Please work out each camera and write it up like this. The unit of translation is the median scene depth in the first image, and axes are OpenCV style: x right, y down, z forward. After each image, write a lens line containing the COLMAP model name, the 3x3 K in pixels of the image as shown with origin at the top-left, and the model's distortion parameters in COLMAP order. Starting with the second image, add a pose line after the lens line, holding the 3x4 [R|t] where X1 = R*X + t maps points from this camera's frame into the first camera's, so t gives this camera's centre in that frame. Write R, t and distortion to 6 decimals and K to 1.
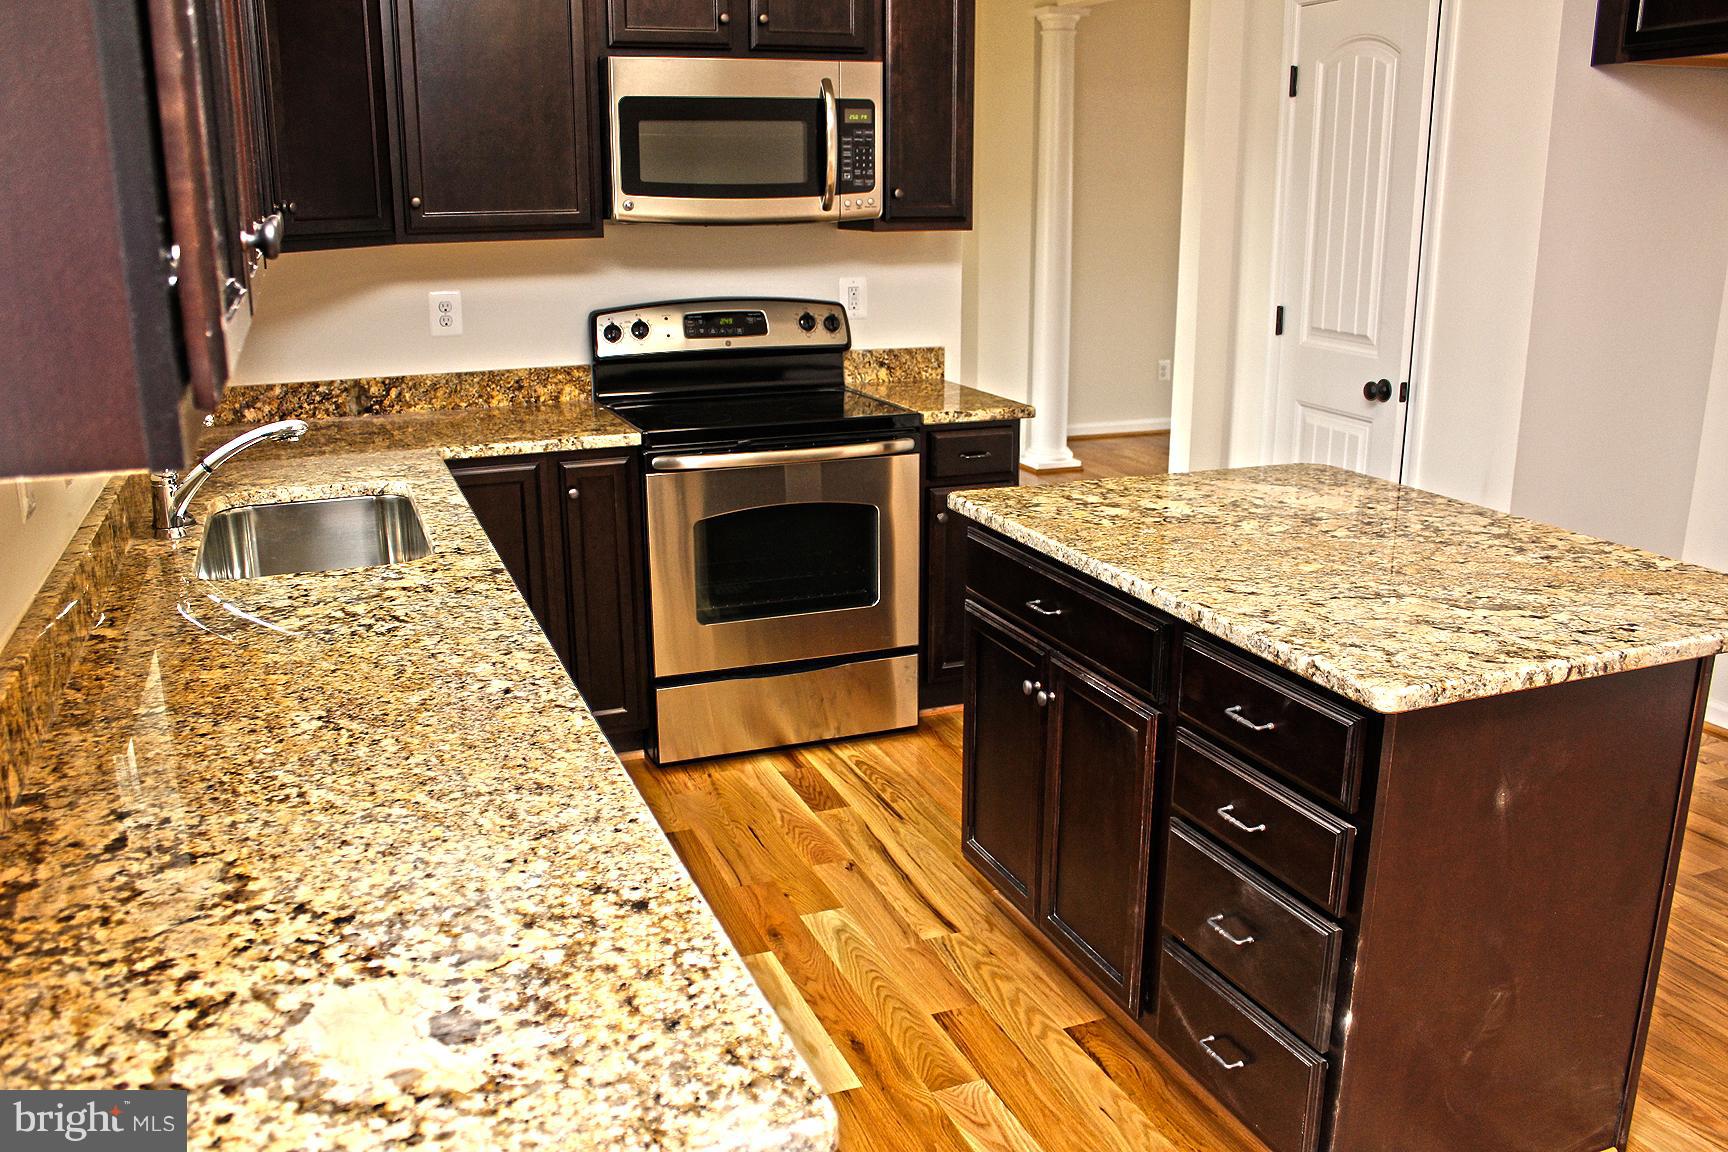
lens RADIAL K [[1463.3, 0, 860.4], [0, 1463.3, 585.5], [0, 0, 1]] dist [-0.117116, 0.008916]
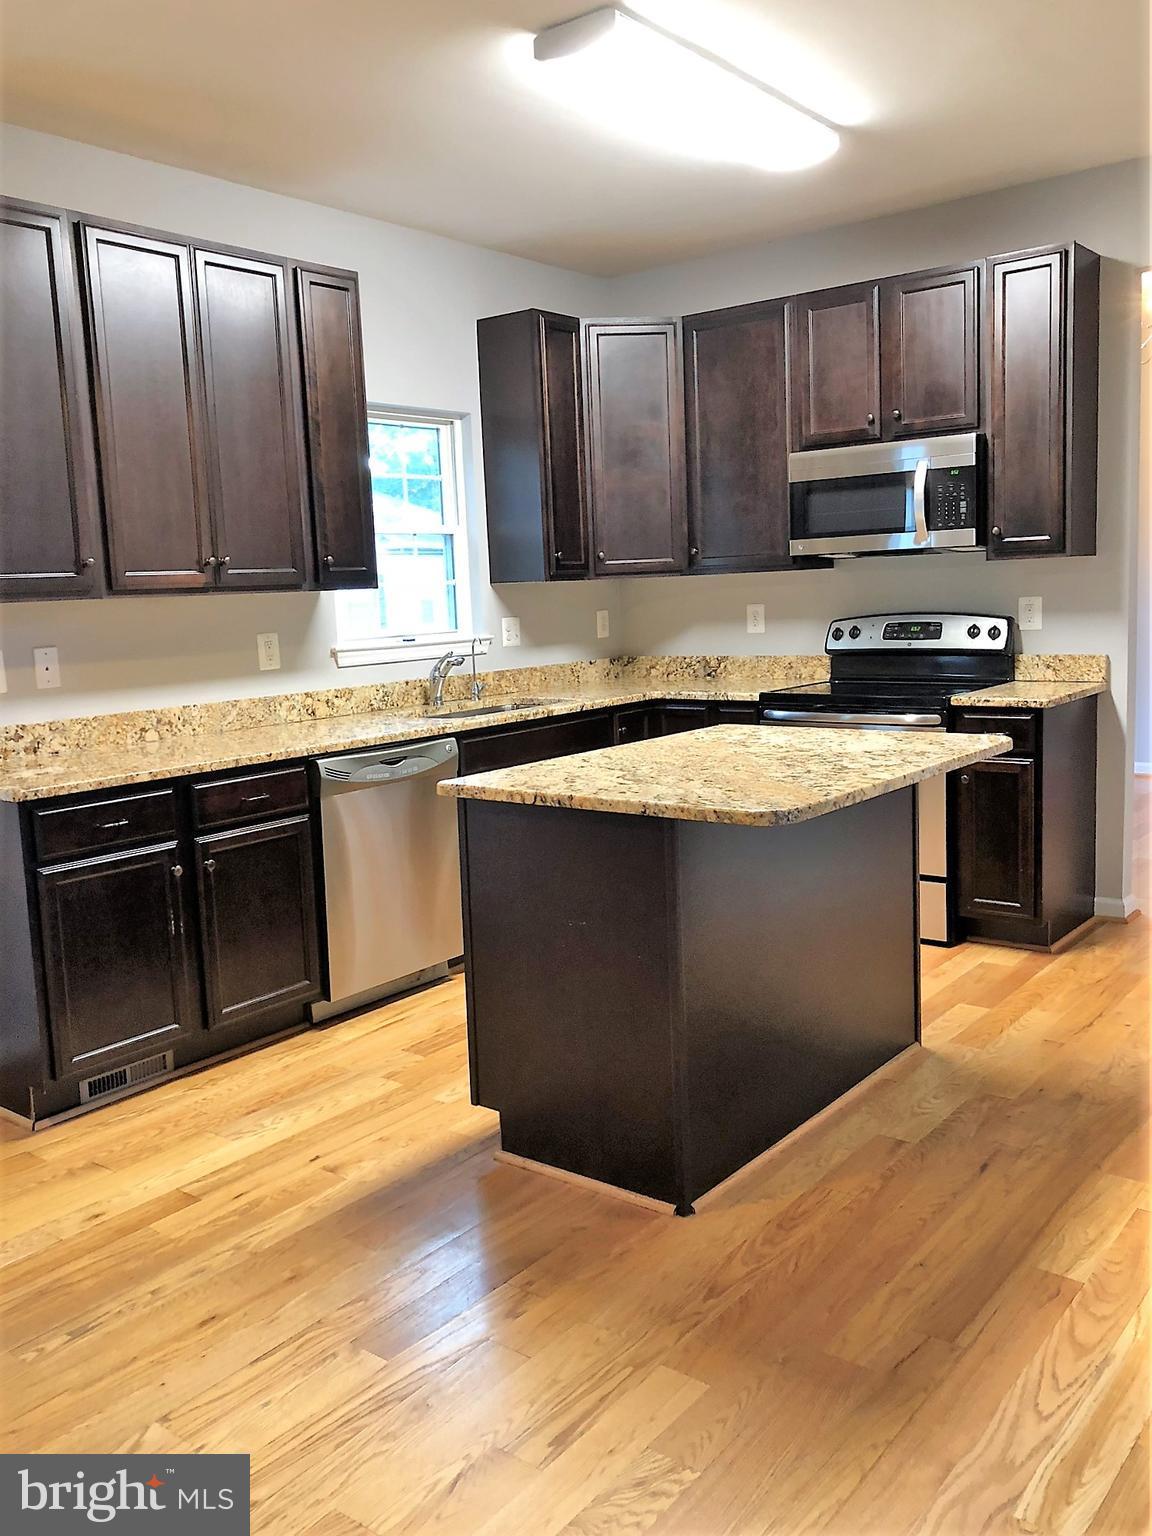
lens RADIAL K [[1281.1, 0, 568.7], [0, 1281.1, 762.6], [0, 0, 1]] dist [0.084121, -0.086212]
pose [[0.490004, 0.103693, -0.865531, 0.899058], [-0.197706, 0.980246, 0.005508, 0.001982], [0.849004, 0.168422, 0.500825, 0.138688]]
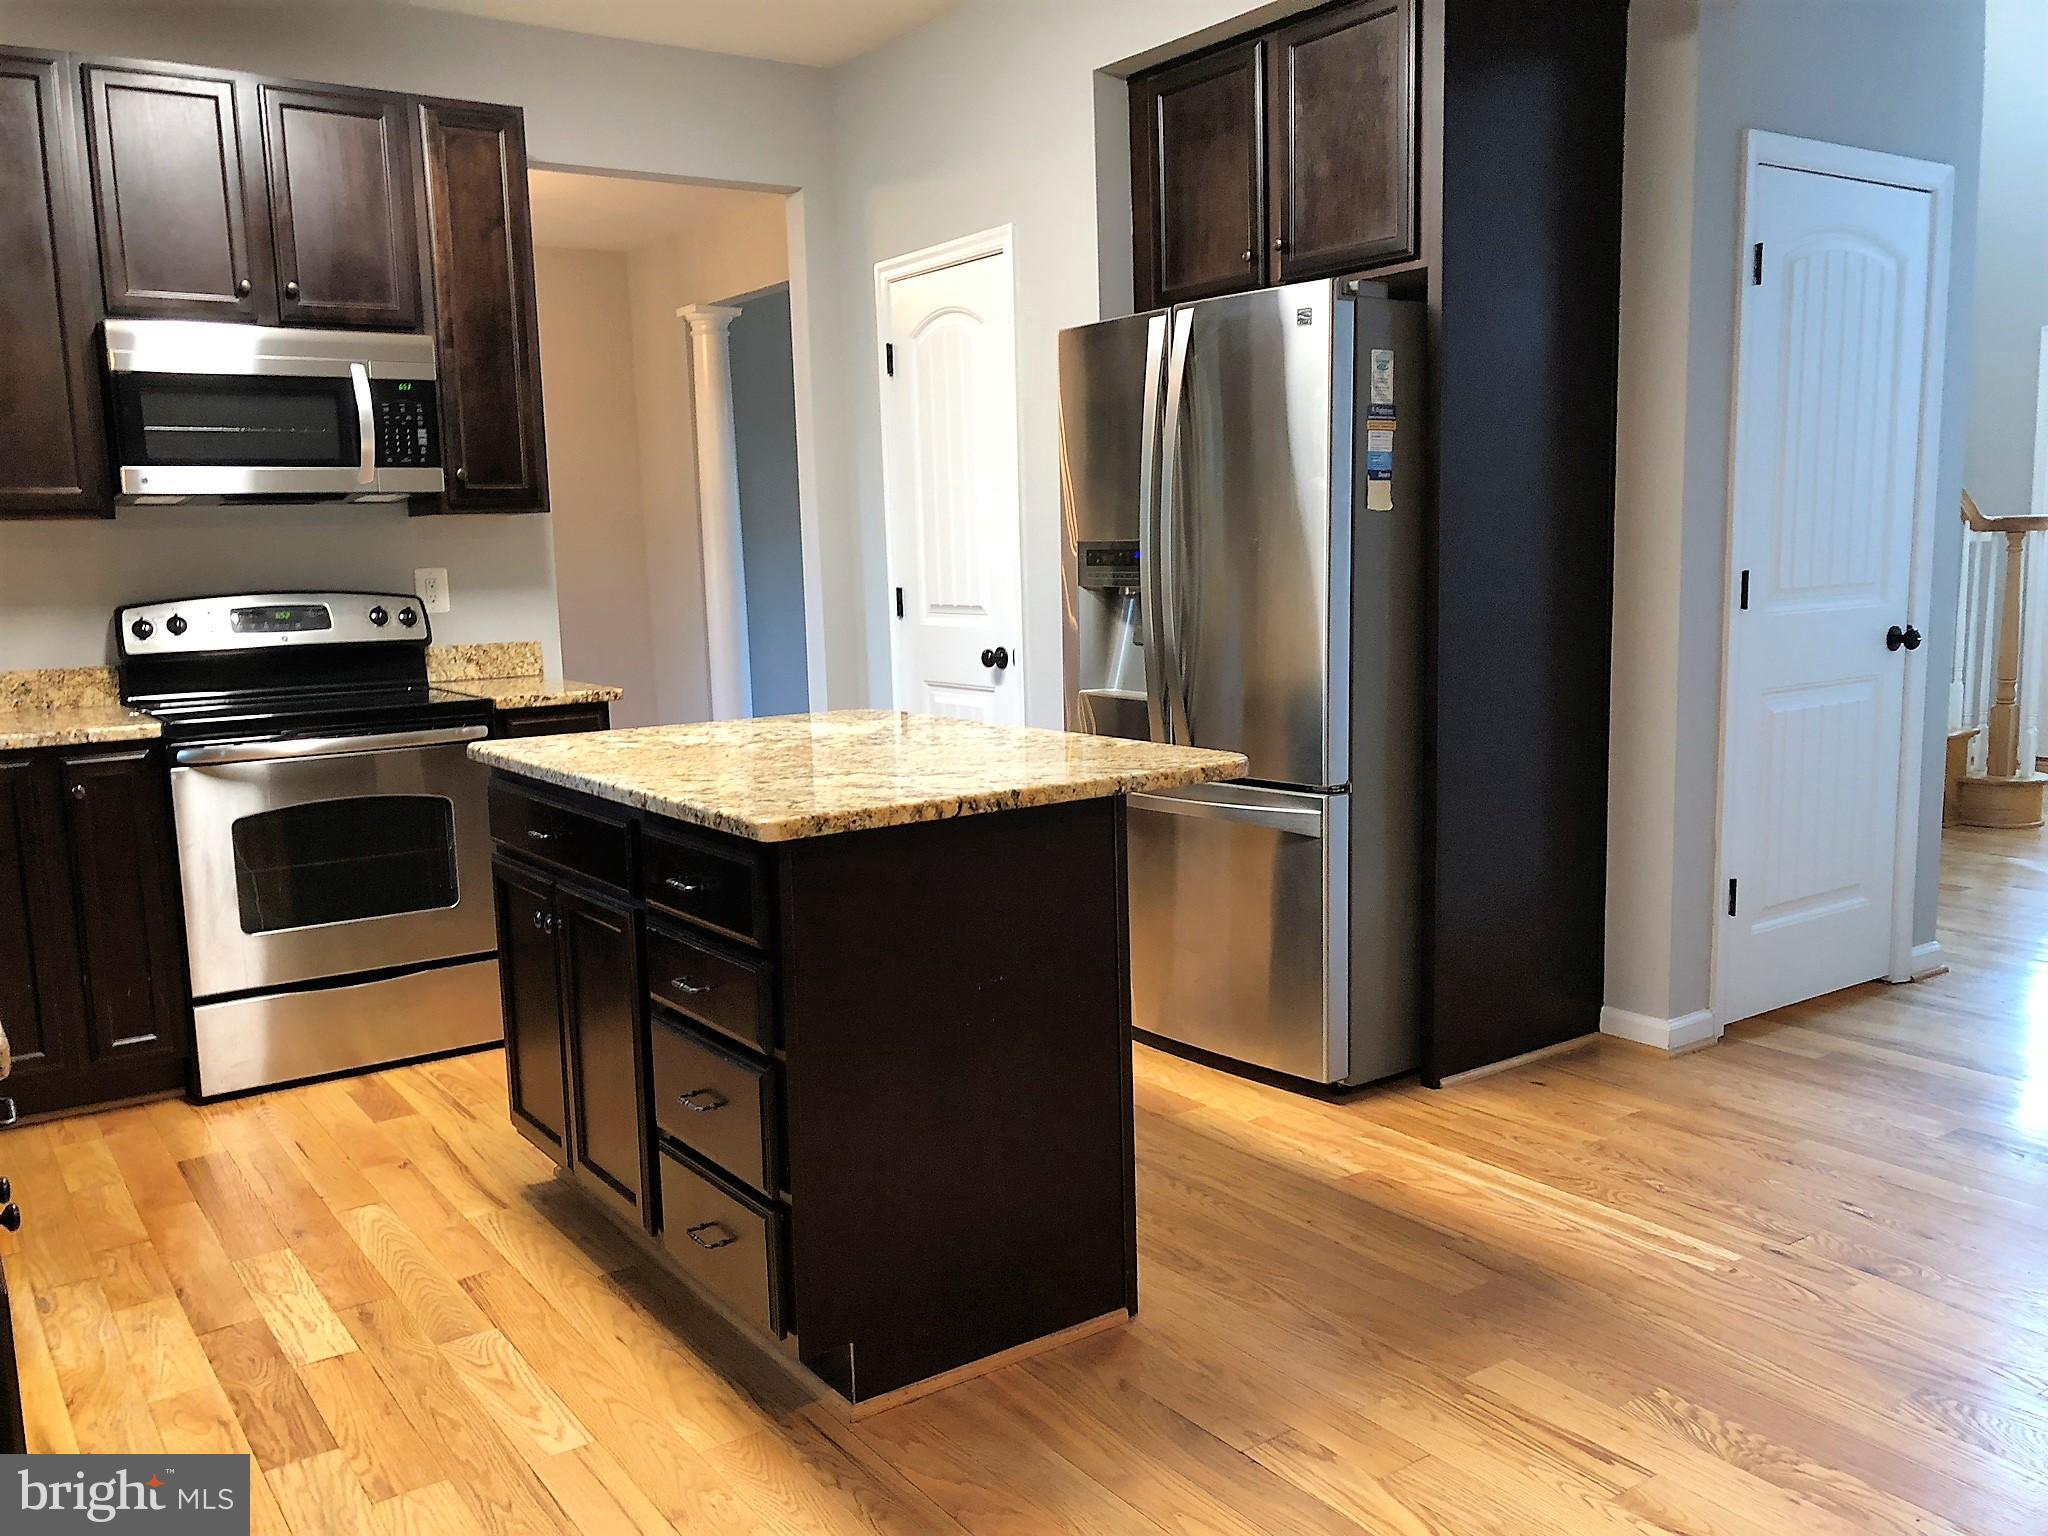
lens RADIAL K [[1708.1, 0, 975.5], [0, 1708.1, 784.6], [0, 0, 1]] dist [0.084121, -0.086212]
pose [[0.978512, -0.055753, 0.198511, 0.124684], [0.081374, 0.989022, -0.123341, 0.103267], [-0.189455, 0.136844, 0.972307, -0.142448]]
